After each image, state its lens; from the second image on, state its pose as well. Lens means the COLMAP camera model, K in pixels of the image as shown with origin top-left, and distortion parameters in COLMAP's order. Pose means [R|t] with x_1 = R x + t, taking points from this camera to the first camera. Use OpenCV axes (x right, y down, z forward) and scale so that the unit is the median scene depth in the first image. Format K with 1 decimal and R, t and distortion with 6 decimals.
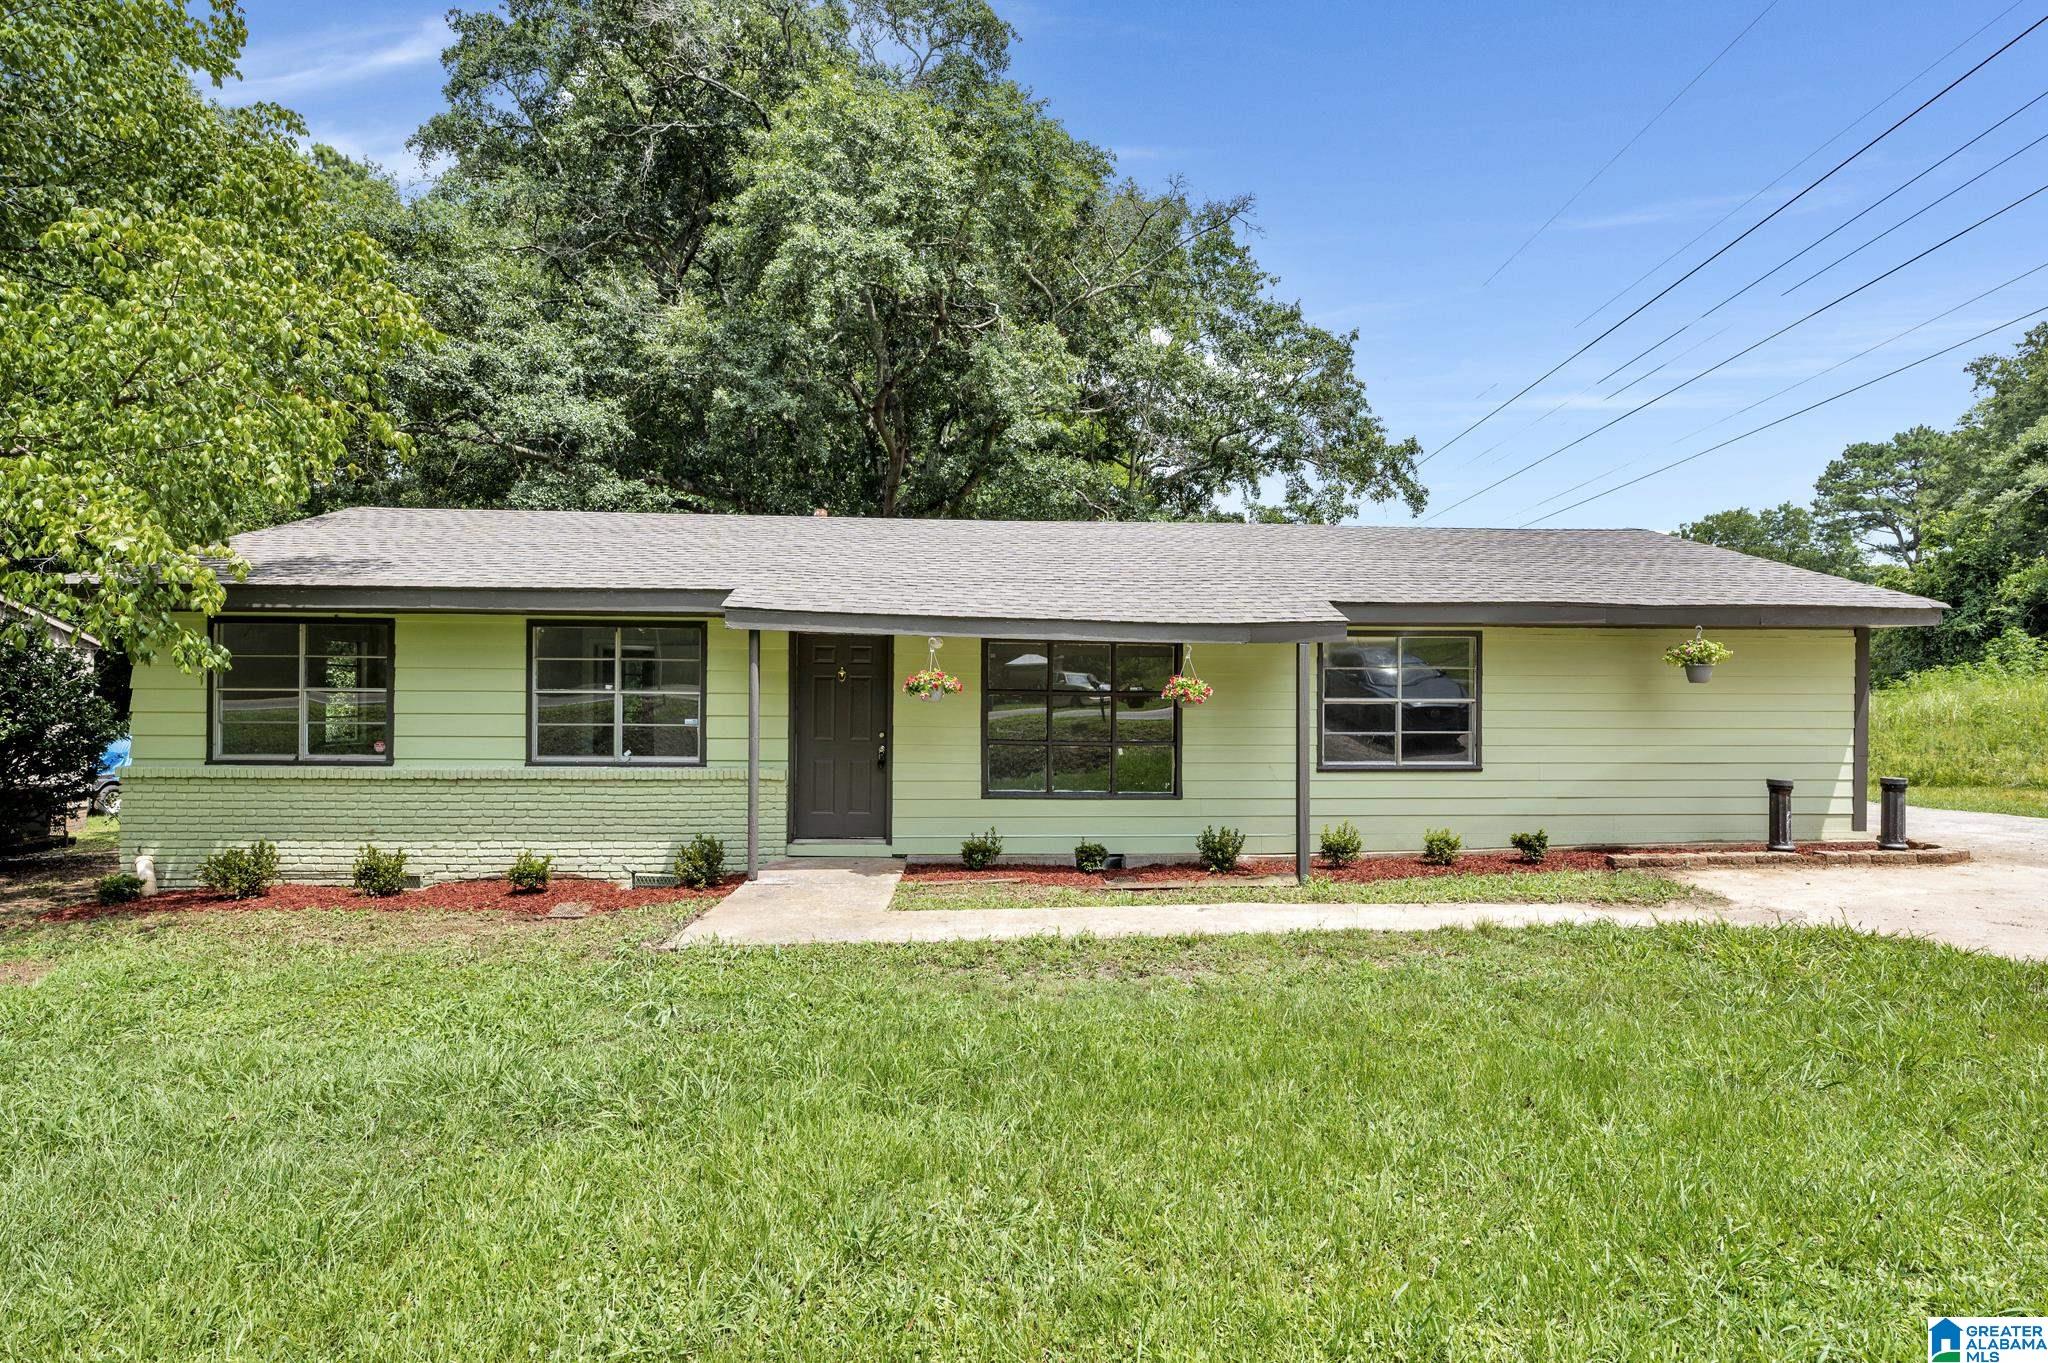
lens RADIAL K [[808.4, 0, 1022.2], [0, 808.4, 686.9], [0, 0, 1]] dist [-0.000512, -0.000532]
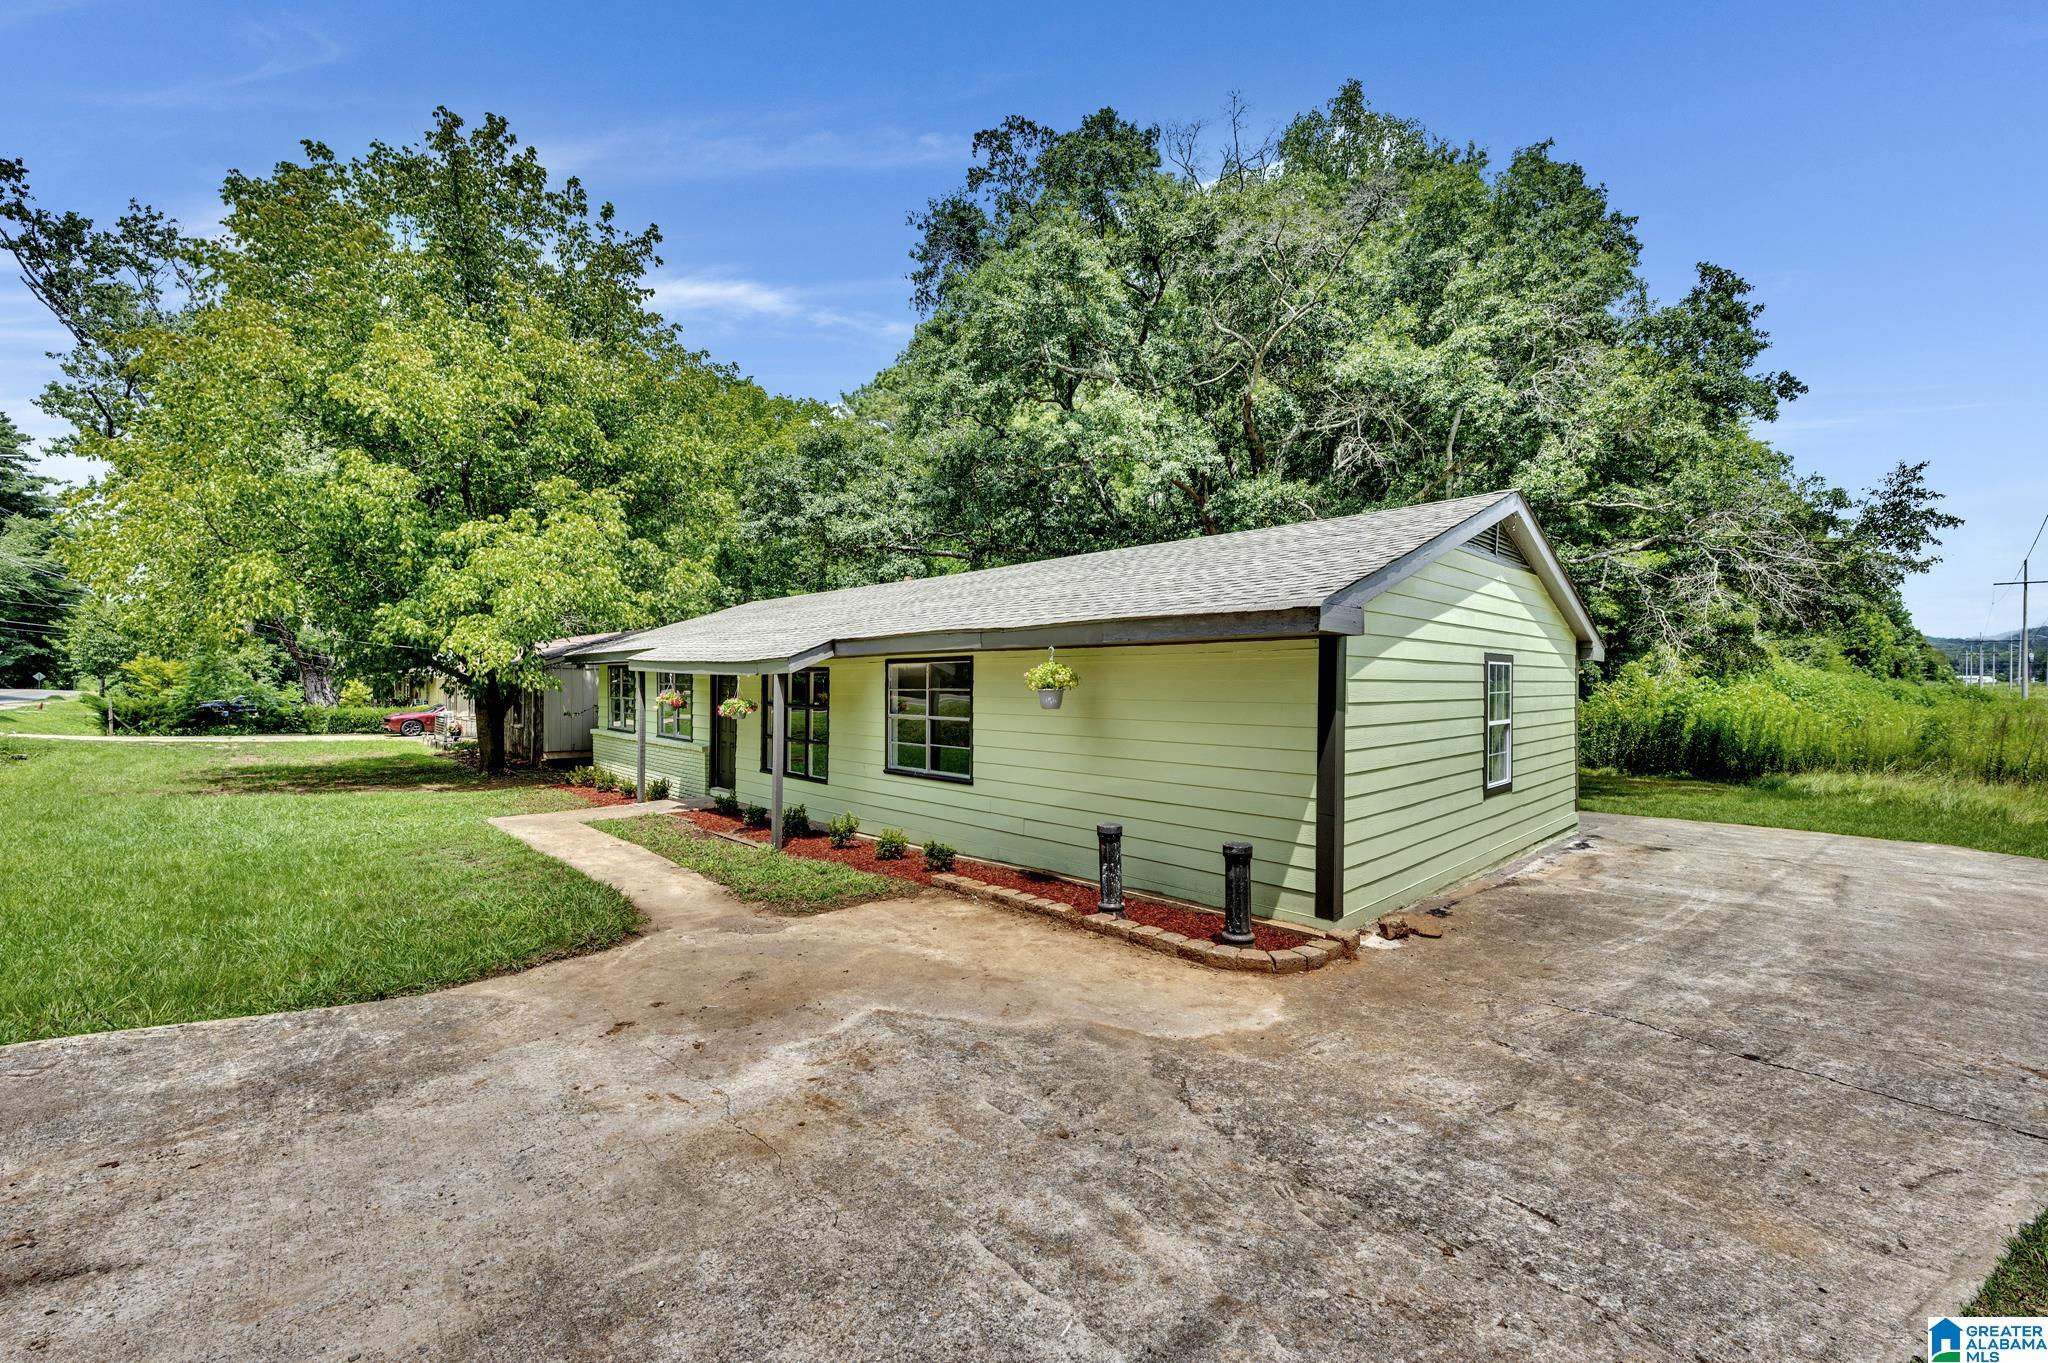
lens RADIAL K [[808.4, 0, 1022.2], [0, 808.4, 686.9], [0, 0, 1]] dist [-0.000512, -0.000532]
pose [[0.636802, -0.008847, -0.770976, 1.409042], [0.002383, 0.999952, -0.009506, -0.014360], [0.771024, 0.004216, 0.636793, 0.382295]]
